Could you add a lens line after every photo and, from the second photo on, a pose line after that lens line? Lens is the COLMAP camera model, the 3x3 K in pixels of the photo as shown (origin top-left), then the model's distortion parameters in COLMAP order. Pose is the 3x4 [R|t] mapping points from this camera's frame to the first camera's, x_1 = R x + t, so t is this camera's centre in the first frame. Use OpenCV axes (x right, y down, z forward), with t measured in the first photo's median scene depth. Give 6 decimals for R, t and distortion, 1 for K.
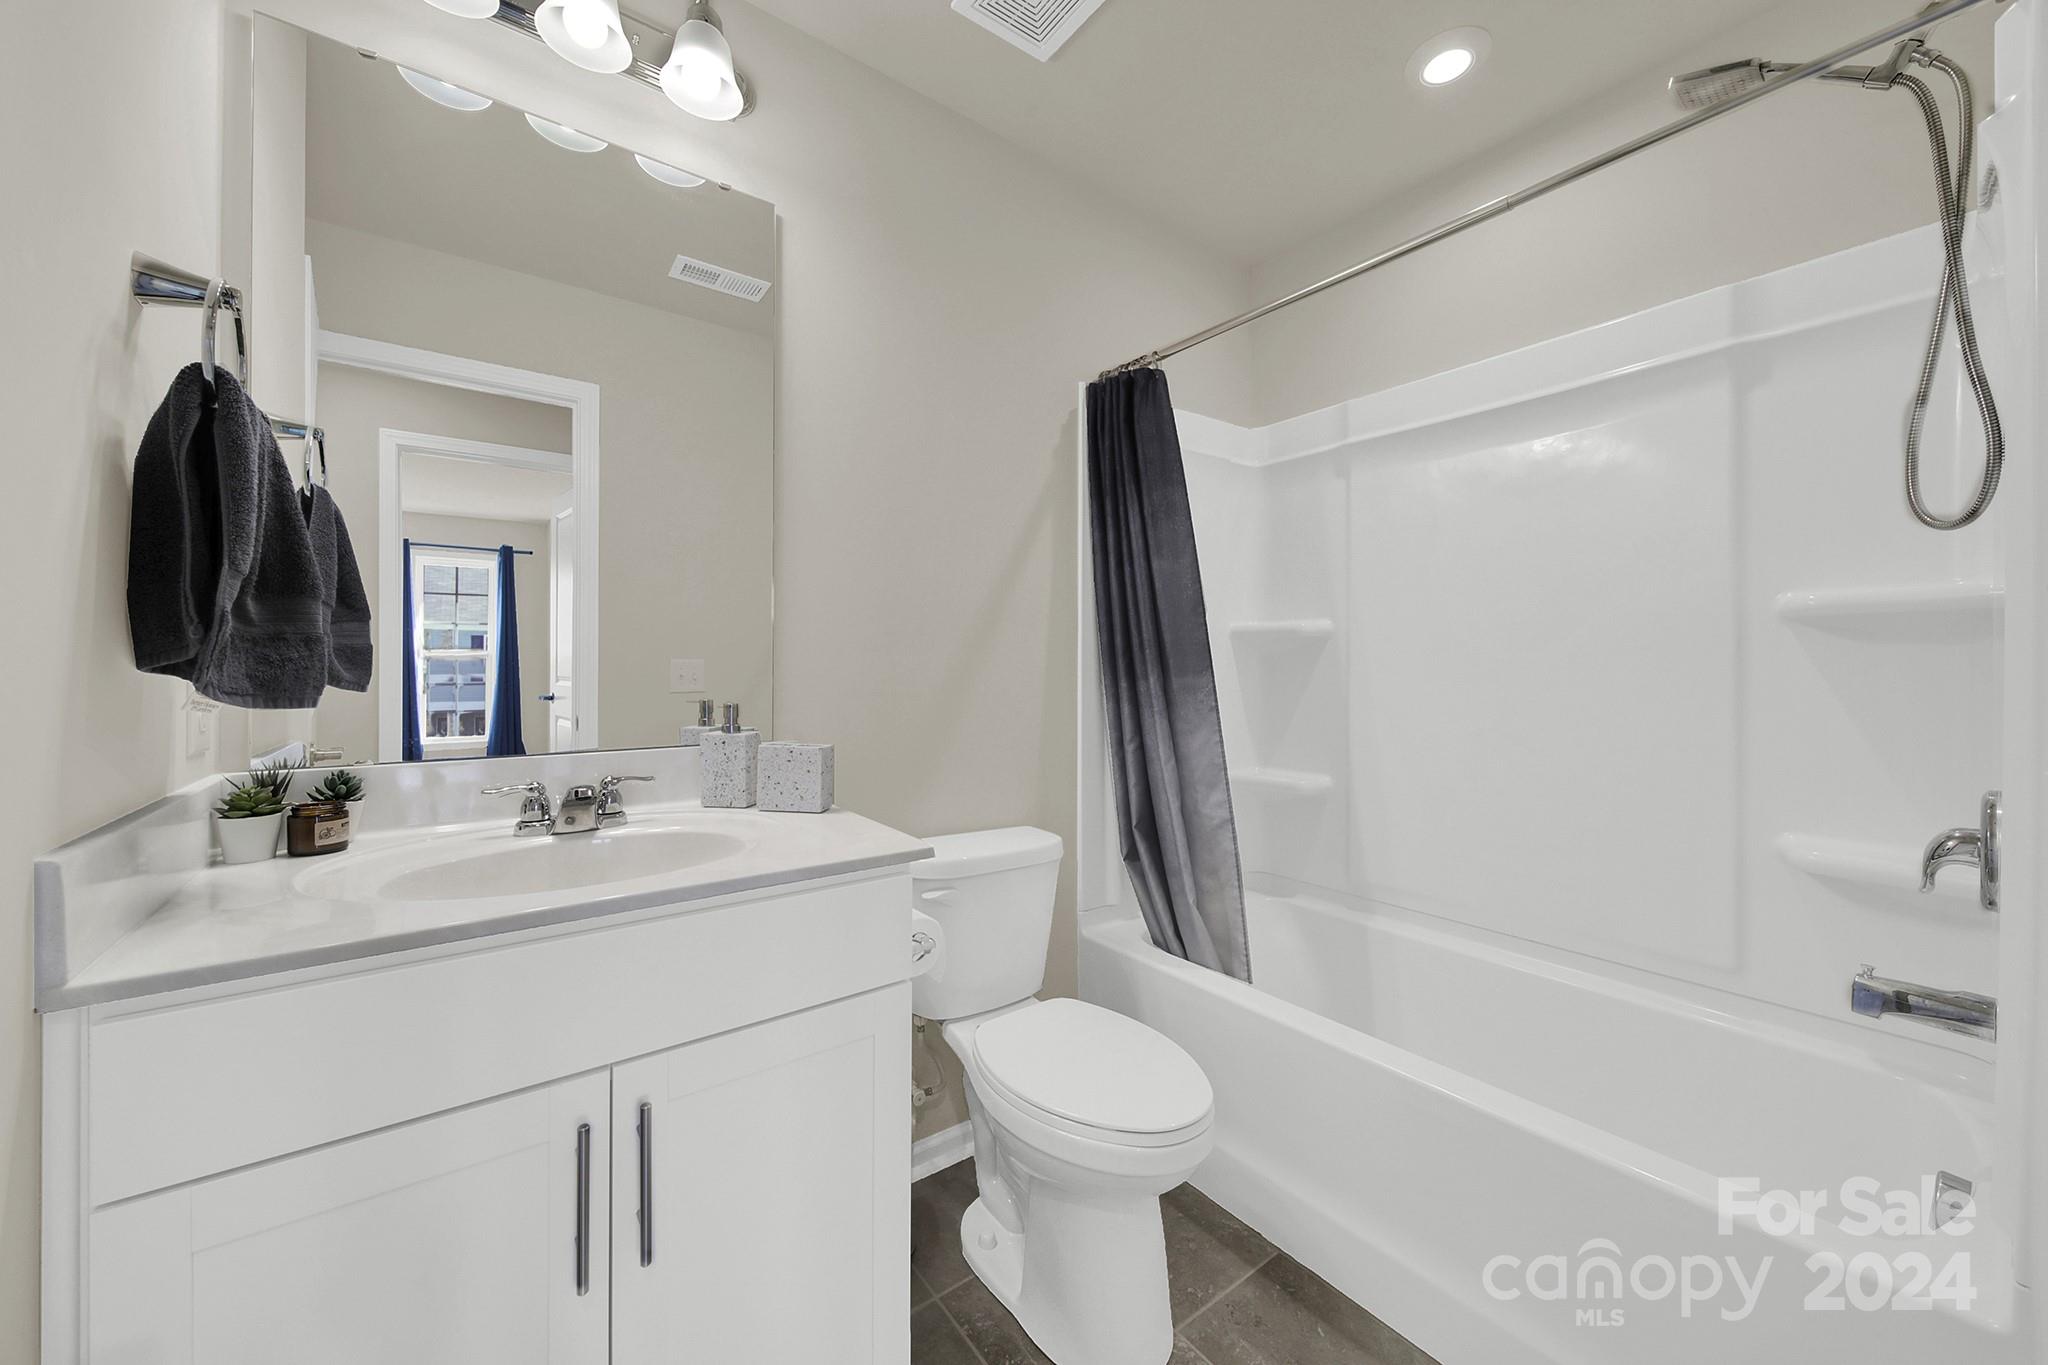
lens RADIAL K [[751.4, 0, 1021.2], [0, 751.4, 661.5], [0, 0, 1]] dist [-0.000394, -0.000317]
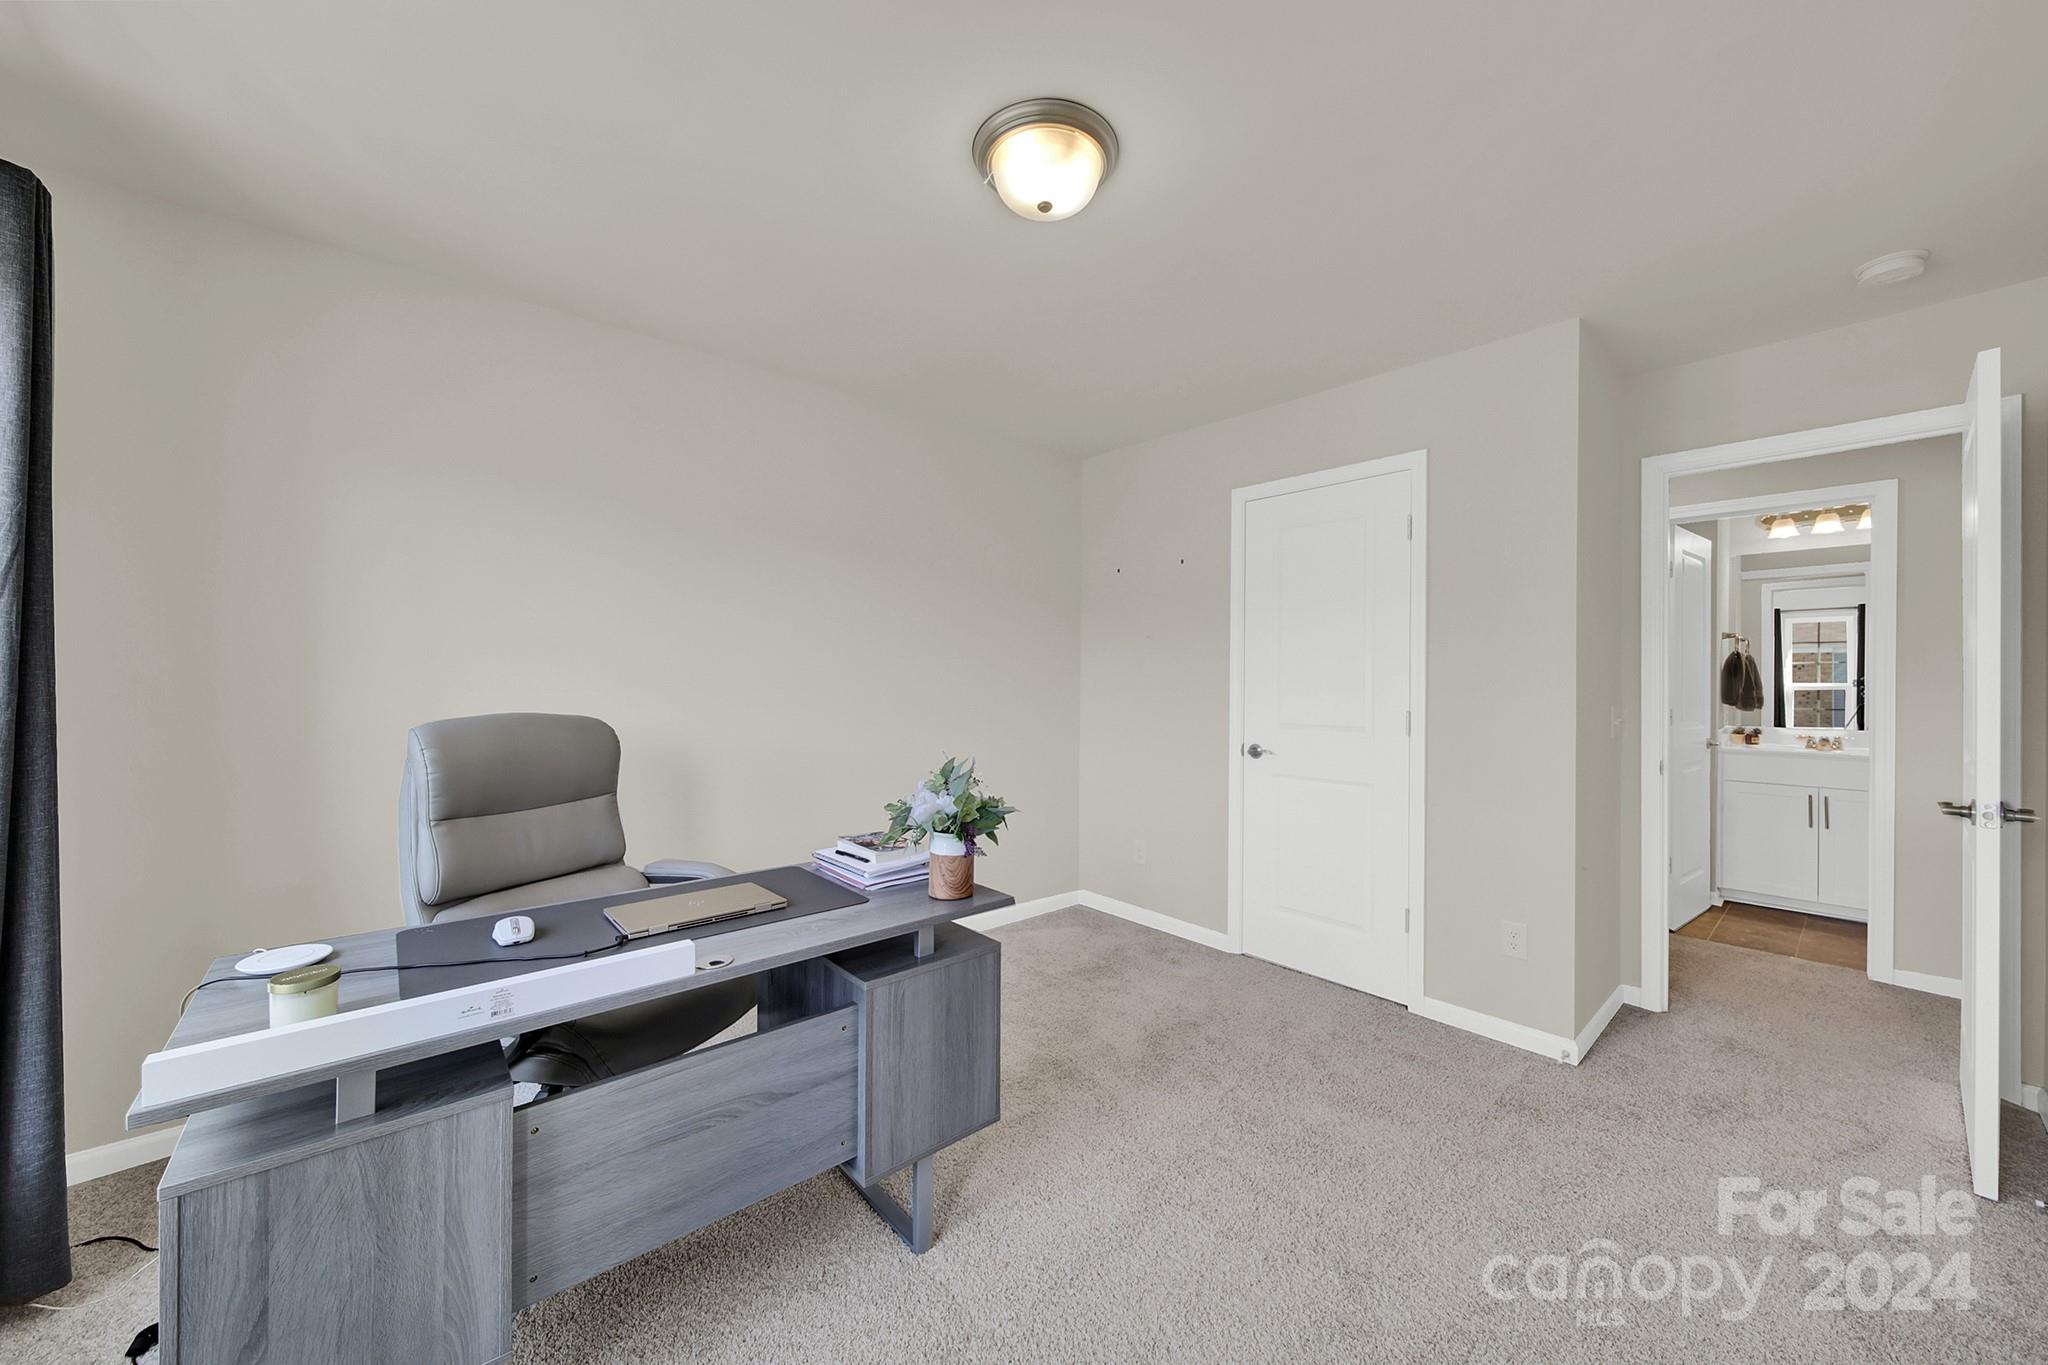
lens RADIAL K [[751.4, 0, 1021.2], [0, 751.4, 661.5], [0, 0, 1]] dist [-0.000394, -0.000317]
pose [[0.090963, -0.025102, -0.995538, 3.190316], [-0.003045, 0.999671, -0.025484, -0.120459], [0.995850, 0.005350, 0.090857, -3.812621]]
